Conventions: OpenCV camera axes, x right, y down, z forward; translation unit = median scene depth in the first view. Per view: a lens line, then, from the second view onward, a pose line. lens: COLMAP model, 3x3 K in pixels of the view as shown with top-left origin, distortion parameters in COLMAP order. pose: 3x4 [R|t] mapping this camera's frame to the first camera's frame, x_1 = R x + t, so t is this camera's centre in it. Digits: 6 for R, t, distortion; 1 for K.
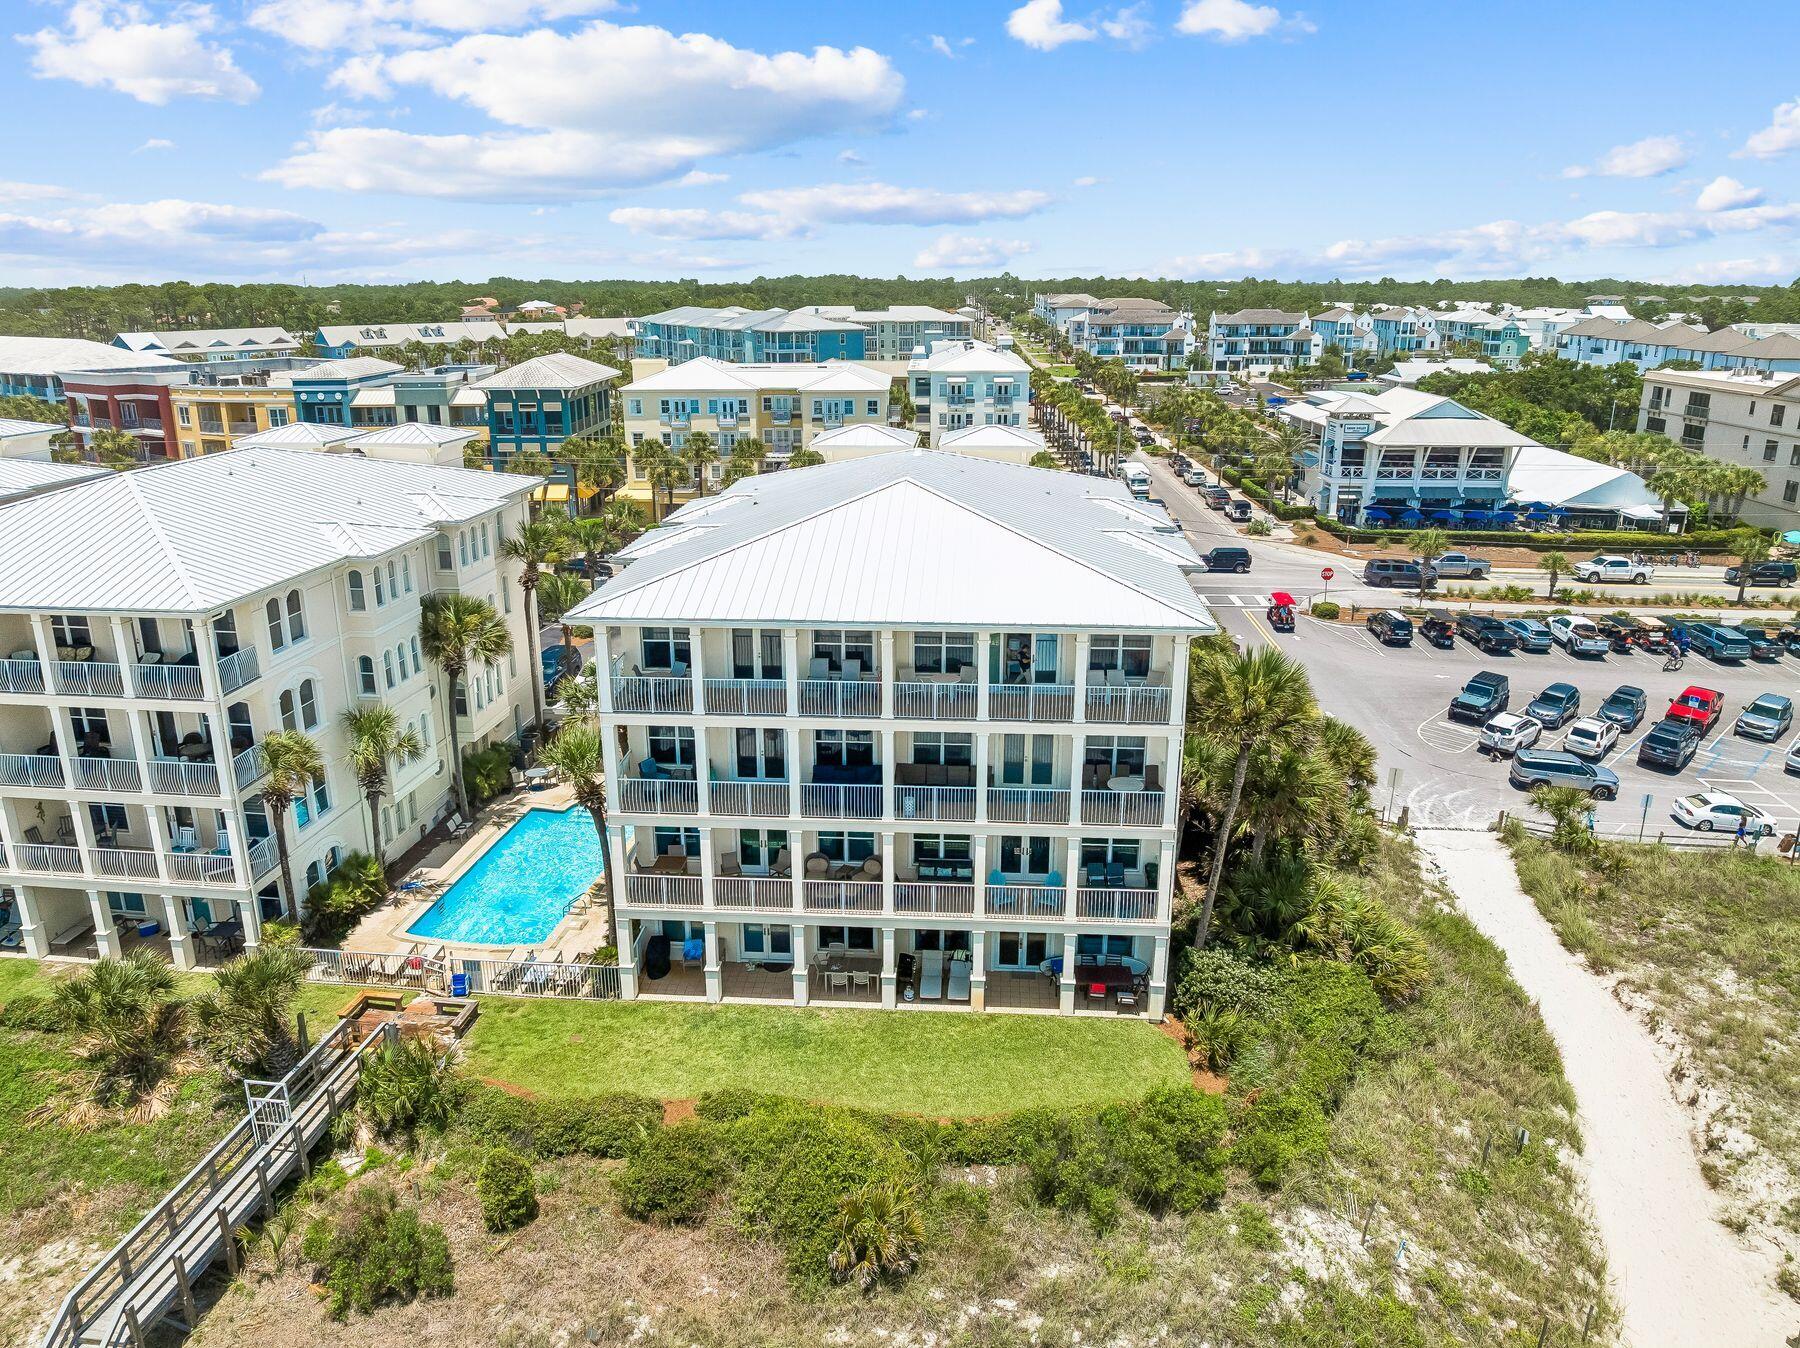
lens RADIAL K [[1254.8, 0, 894.2], [0, 1254.8, 674.0], [0, 0, 1]] dist [-0.045561, -0.005844]
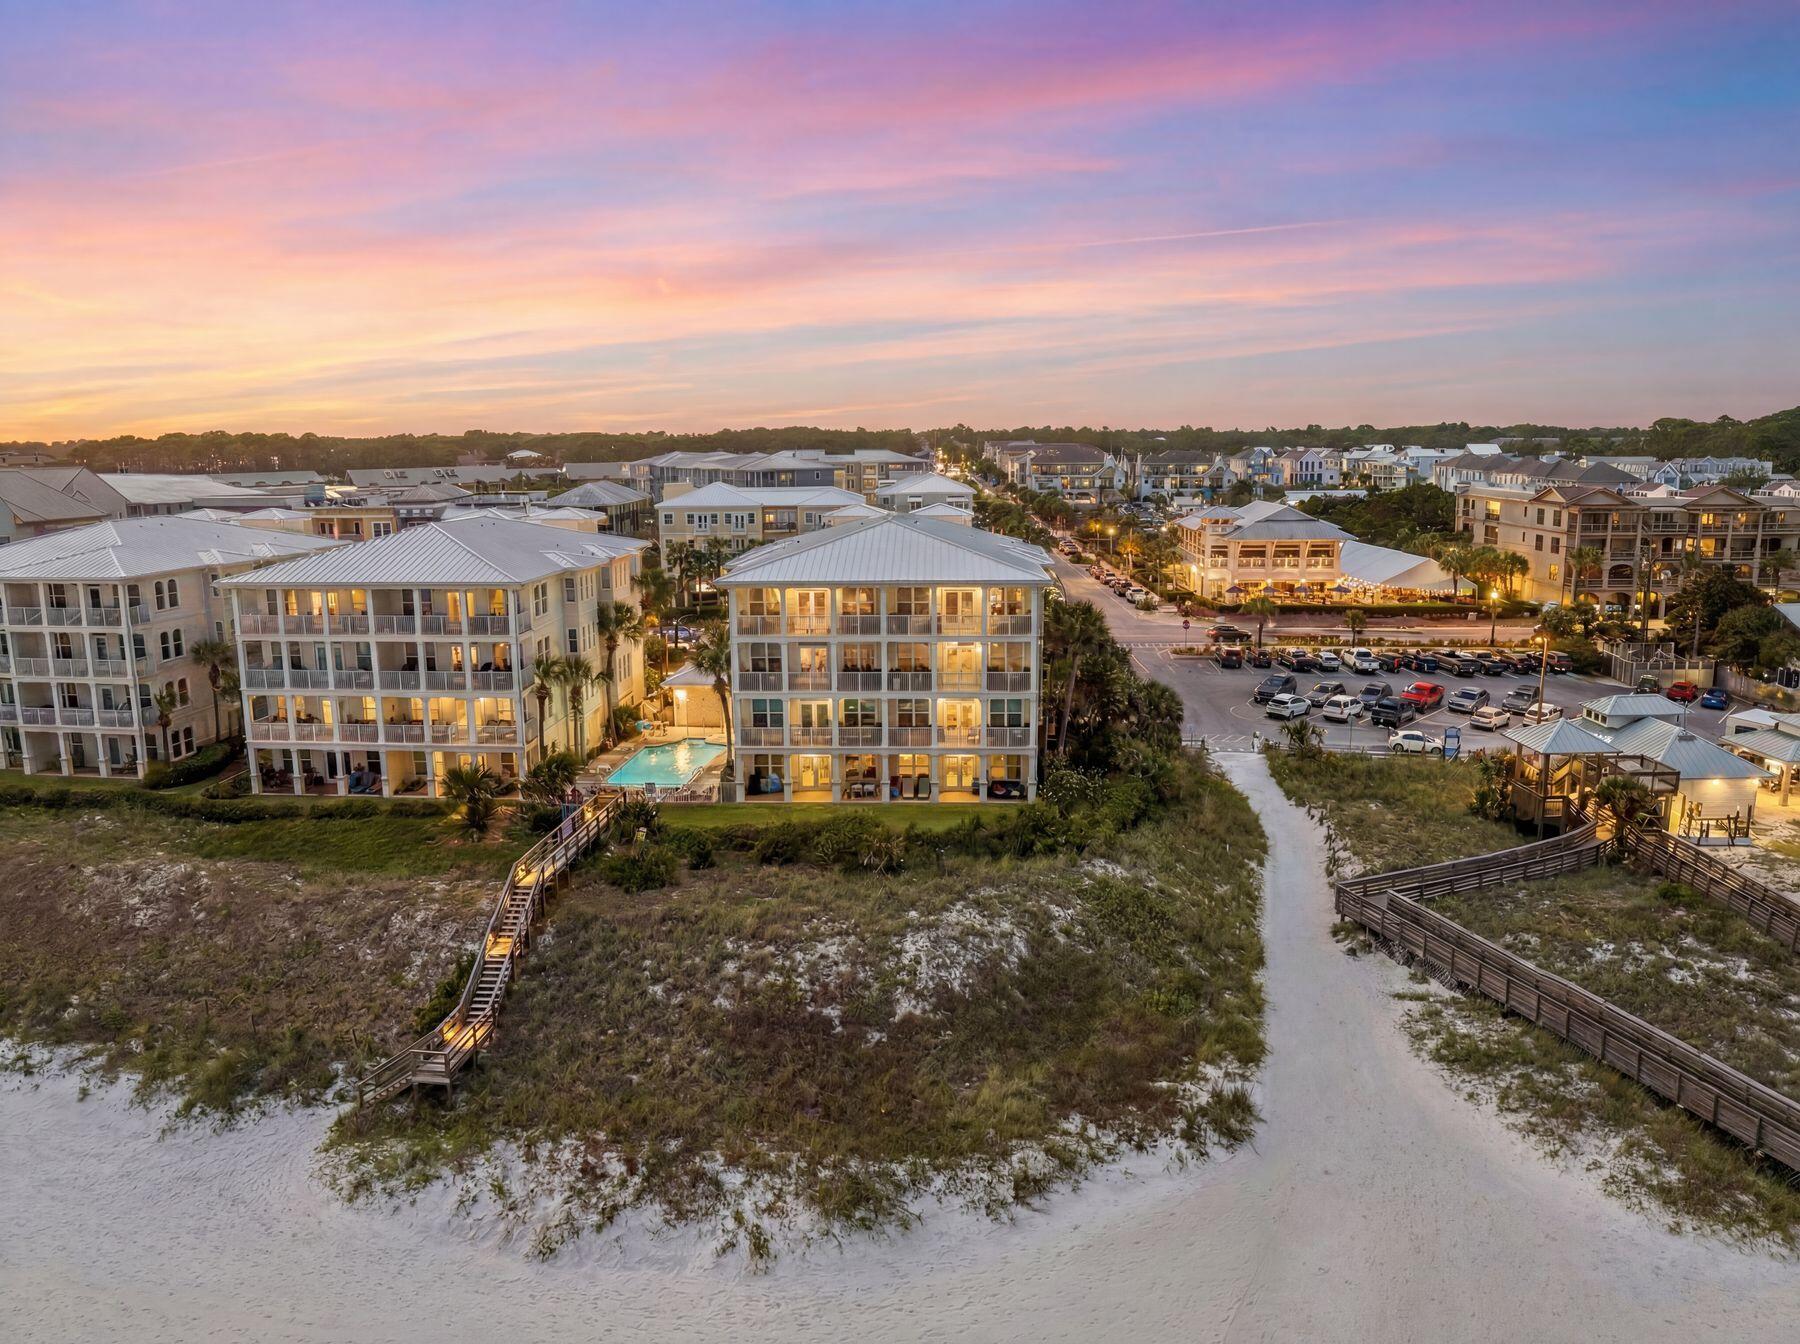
lens RADIAL K [[1254.8, 0, 894.2], [0, 1254.8, 672.0], [0, 0, 1]] dist [-0.045561, -0.005844]
pose [[0.999469, -0.010138, 0.030952, -0.014804], [0.013686, 0.993079, -0.116646, 0.095385], [-0.029555, 0.117007, 0.992691, -0.267636]]
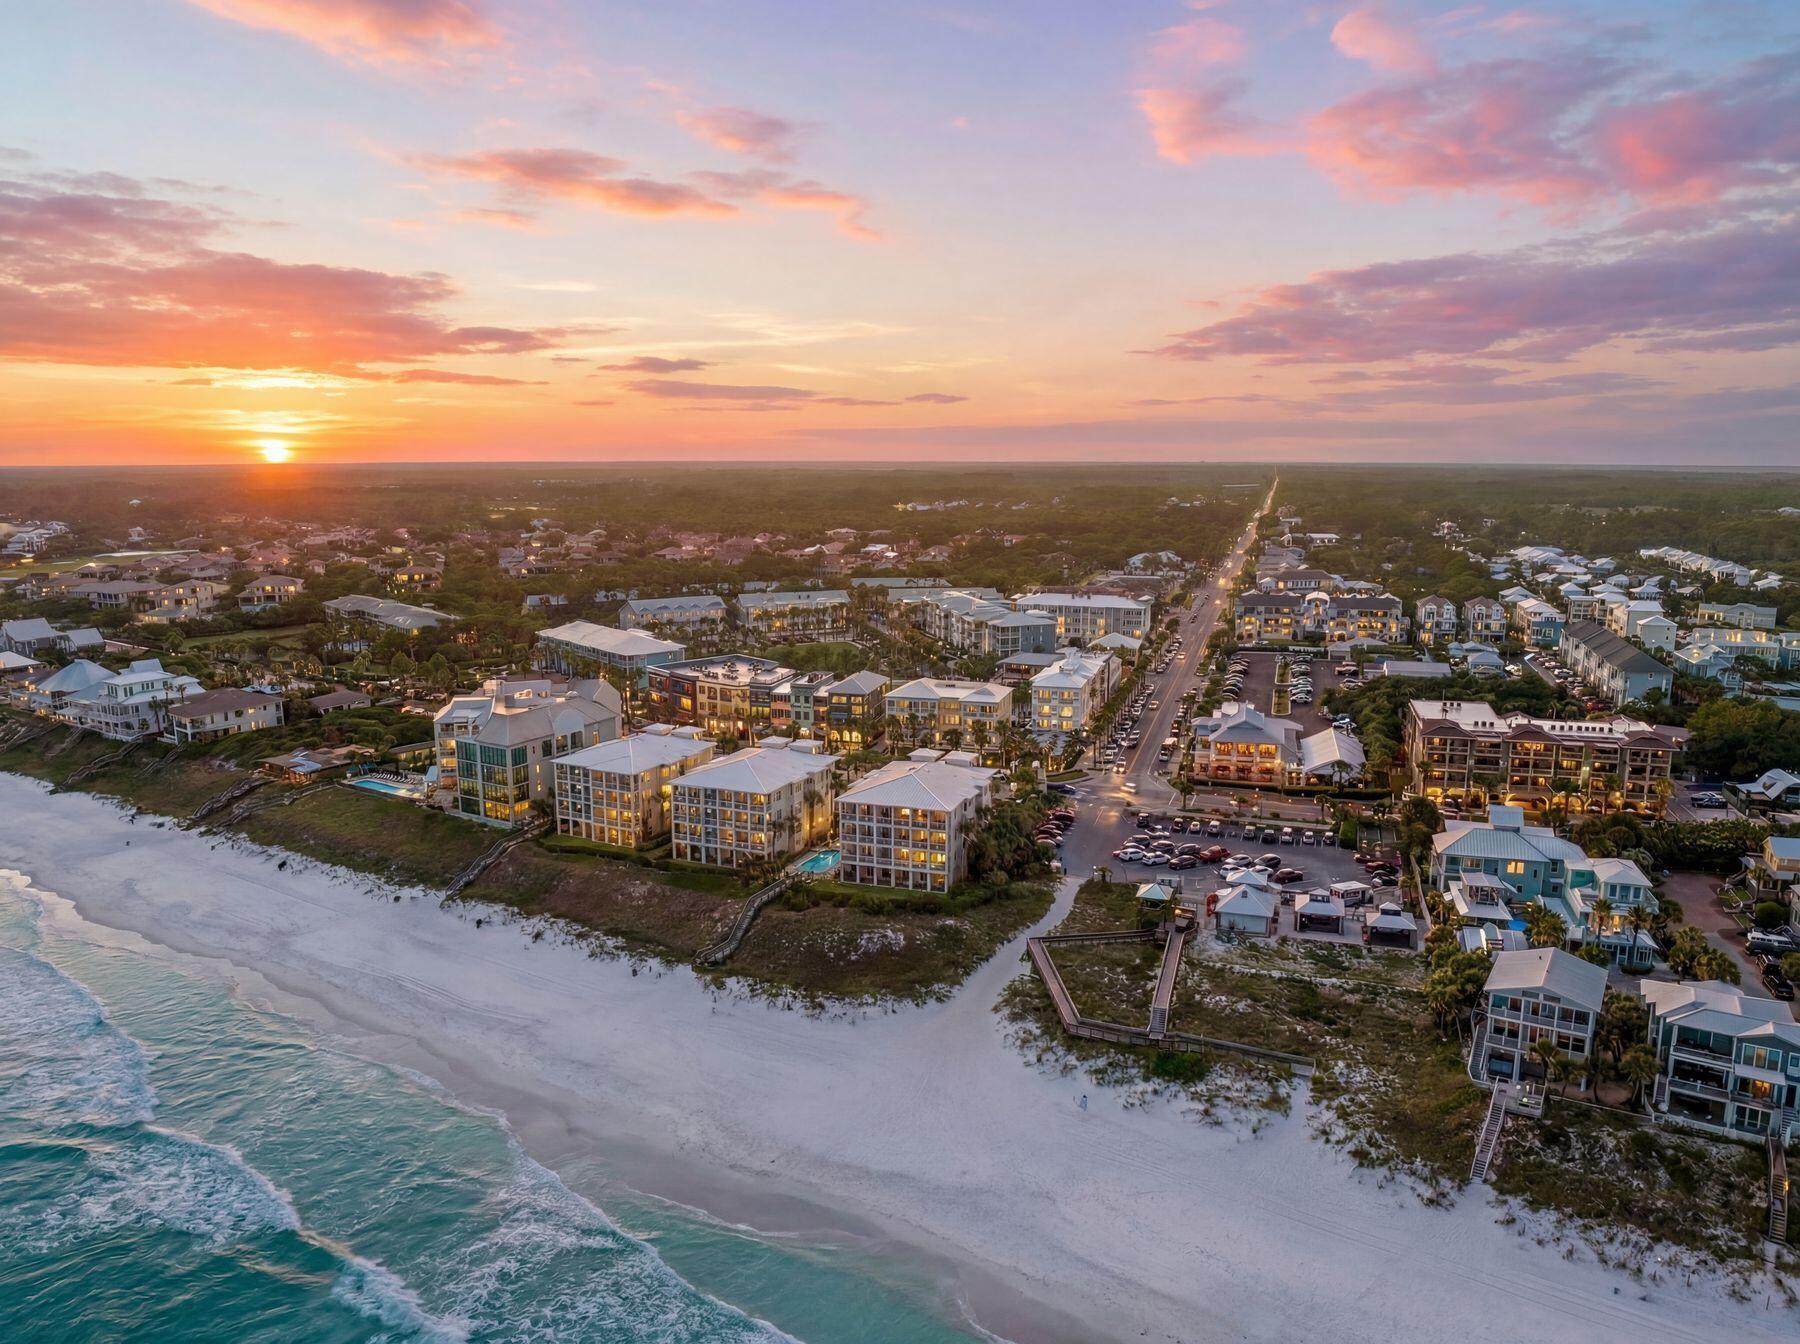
lens RADIAL K [[1254.8, 0, 894.2], [0, 1254.8, 672.0], [0, 0, 1]] dist [-0.045561, -0.005844]
pose [[0.965046, 0.044307, -0.258308, 0.386552], [-0.079107, 0.988881, -0.125924, 0.019440], [0.249856, 0.141956, 0.957821, -1.192901]]
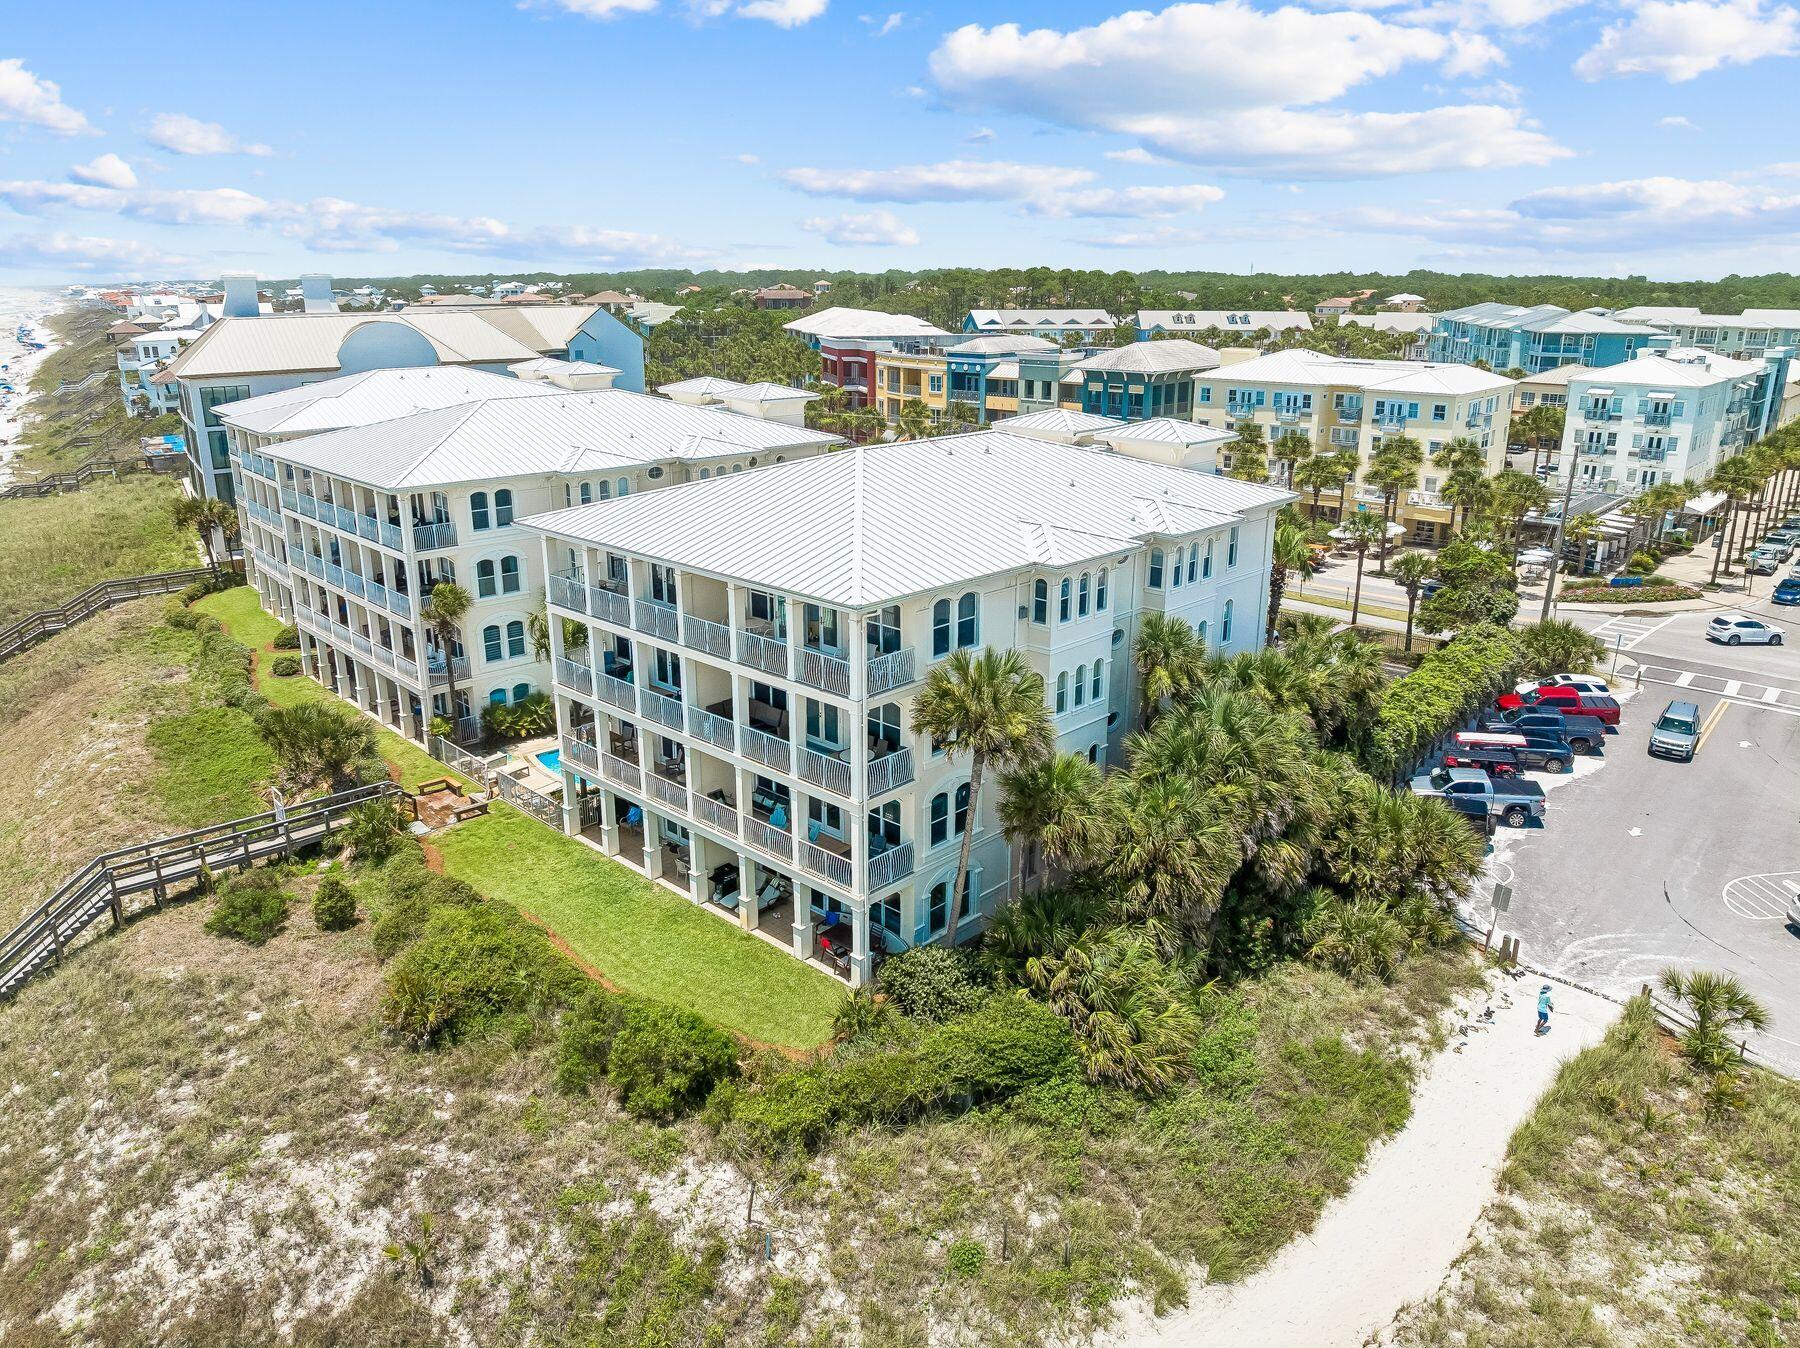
lens RADIAL K [[1254.8, 0, 894.2], [0, 1254.8, 674.0], [0, 0, 1]] dist [-0.045561, -0.005844]
pose [[0.766849, 0.195471, -0.611338, 0.257888], [-0.191571, 0.978786, 0.072657, -0.017599], [0.612571, 0.061398, 0.788027, 0.063812]]
